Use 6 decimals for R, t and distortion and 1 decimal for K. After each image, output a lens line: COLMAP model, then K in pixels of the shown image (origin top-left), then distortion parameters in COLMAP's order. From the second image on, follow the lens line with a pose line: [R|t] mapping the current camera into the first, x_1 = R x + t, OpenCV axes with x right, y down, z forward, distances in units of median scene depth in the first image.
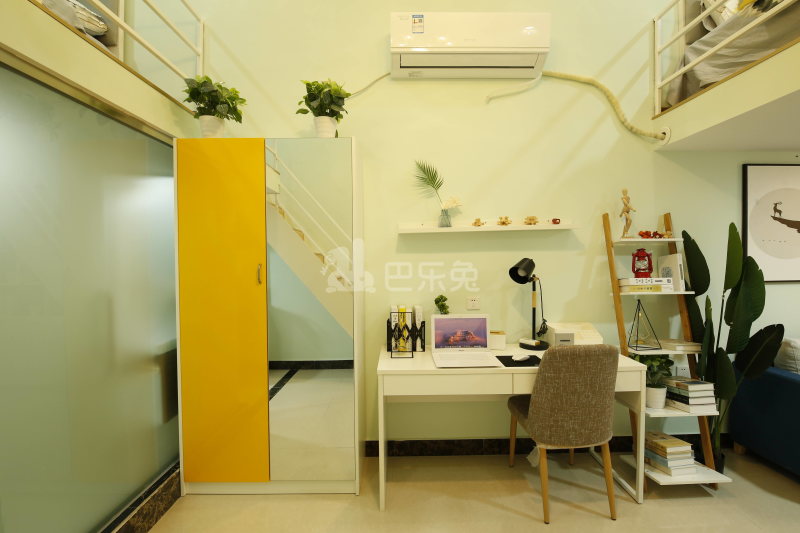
lens RADIAL K [[346.1, 0, 402.3], [0, 346.1, 264.7], [0, 0, 1]] dist [0.000639, -0.012100]
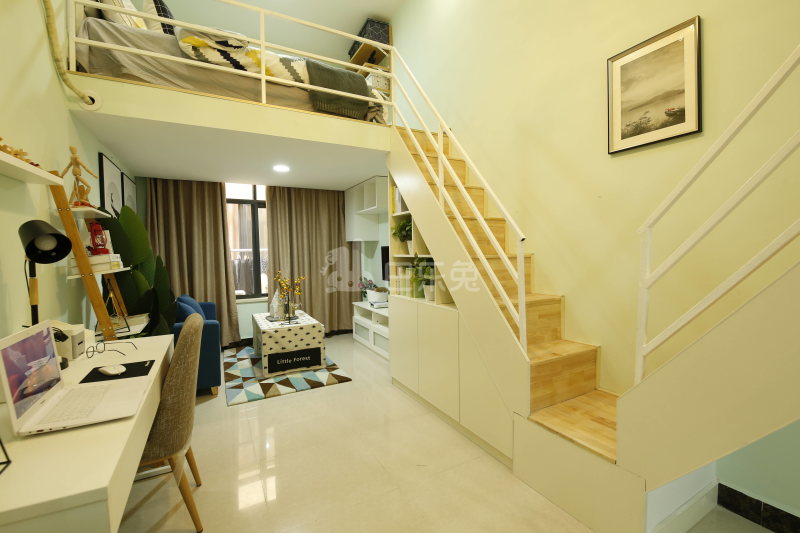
lens RADIAL K [[347.3, 0, 400.3], [0, 347.3, 263.6], [0, 0, 1]] dist [0.010153, -0.012193]
pose [[-0.473071, -0.014456, 0.880906, -0.455197], [0.041217, 0.998407, 0.038519, 0.057599], [-0.880060, 0.054530, -0.471722, 0.742164]]
